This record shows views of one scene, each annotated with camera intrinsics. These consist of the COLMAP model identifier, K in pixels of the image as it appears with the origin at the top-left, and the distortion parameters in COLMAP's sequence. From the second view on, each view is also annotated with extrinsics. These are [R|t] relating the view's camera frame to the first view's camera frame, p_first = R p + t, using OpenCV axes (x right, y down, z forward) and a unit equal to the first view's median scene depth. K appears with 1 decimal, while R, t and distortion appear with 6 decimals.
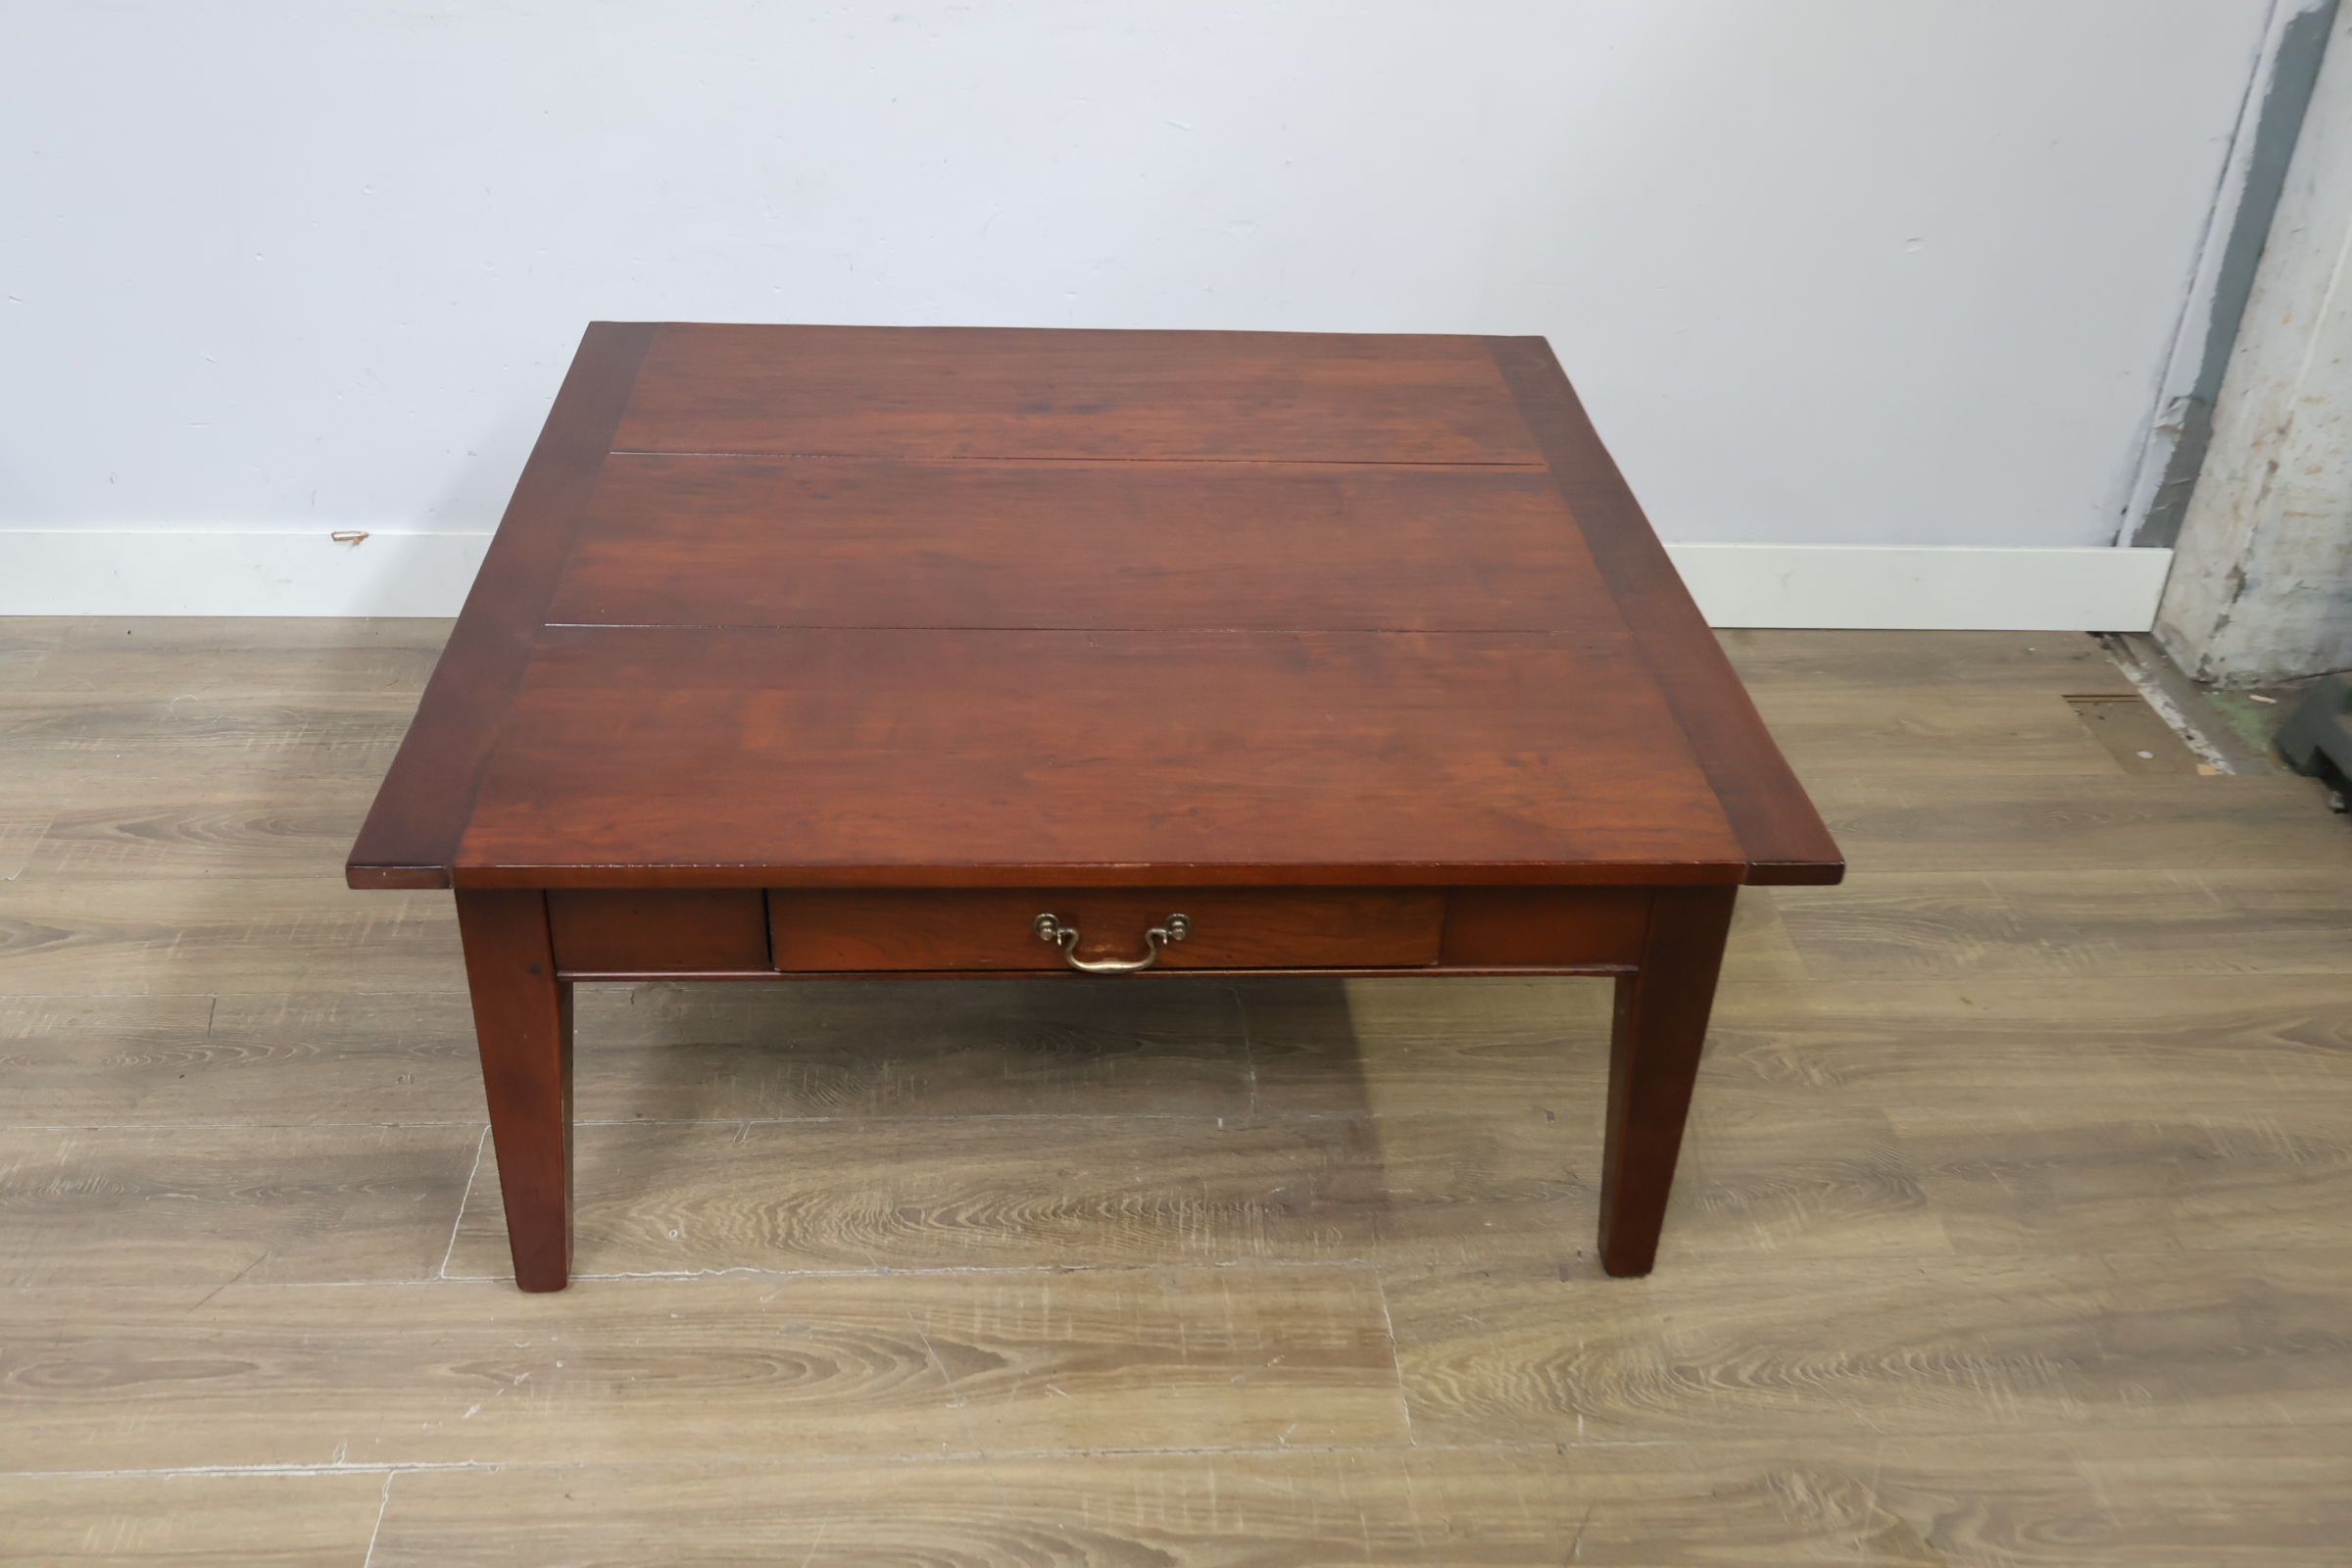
lens RADIAL K [[2195.7, 0, 1180.3], [0, 2195.7, 781.3], [0, 0, 1]] dist [-0.001707, 0.000000]
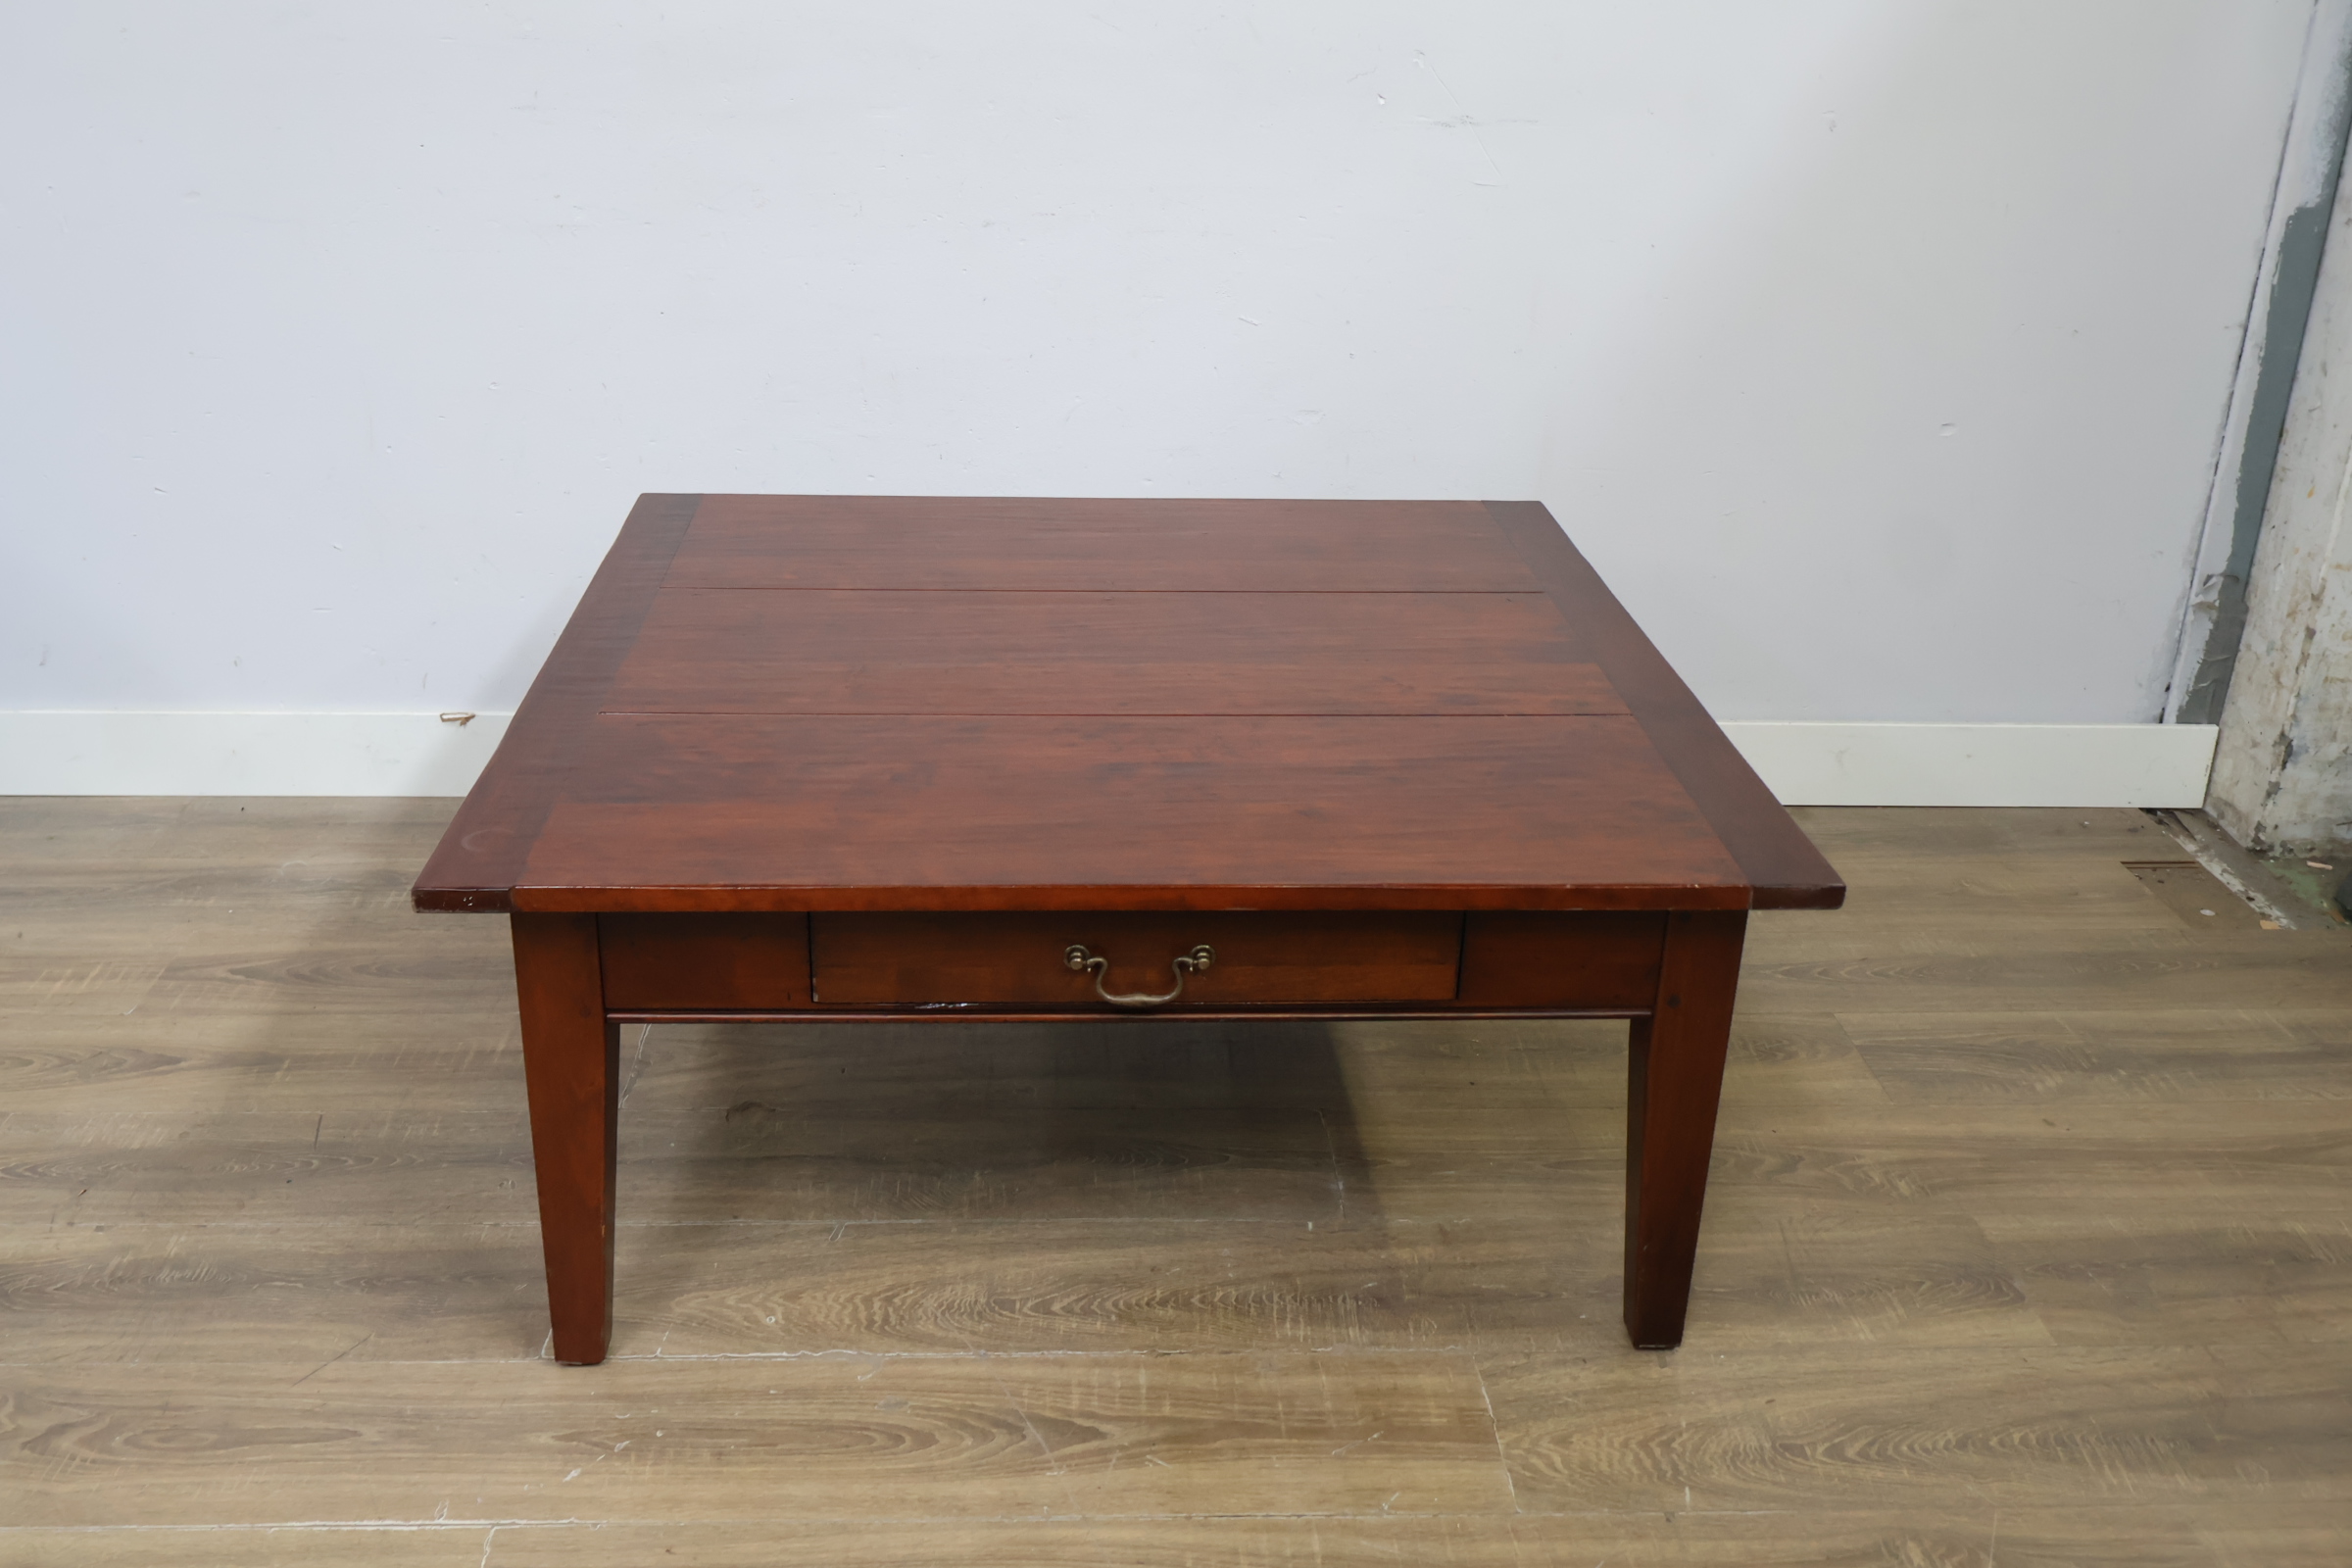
lens RADIAL K [[2195.7, 0, 1168.7], [0, 2195.7, 766.1], [0, 0, 1]] dist [-0.001707, 0.000000]
pose [[0.999756, -0.007092, -0.020896, -0.026149], [0.003616, 0.986797, -0.161919, 0.120350], [0.021769, 0.161804, 0.986583, -0.029508]]
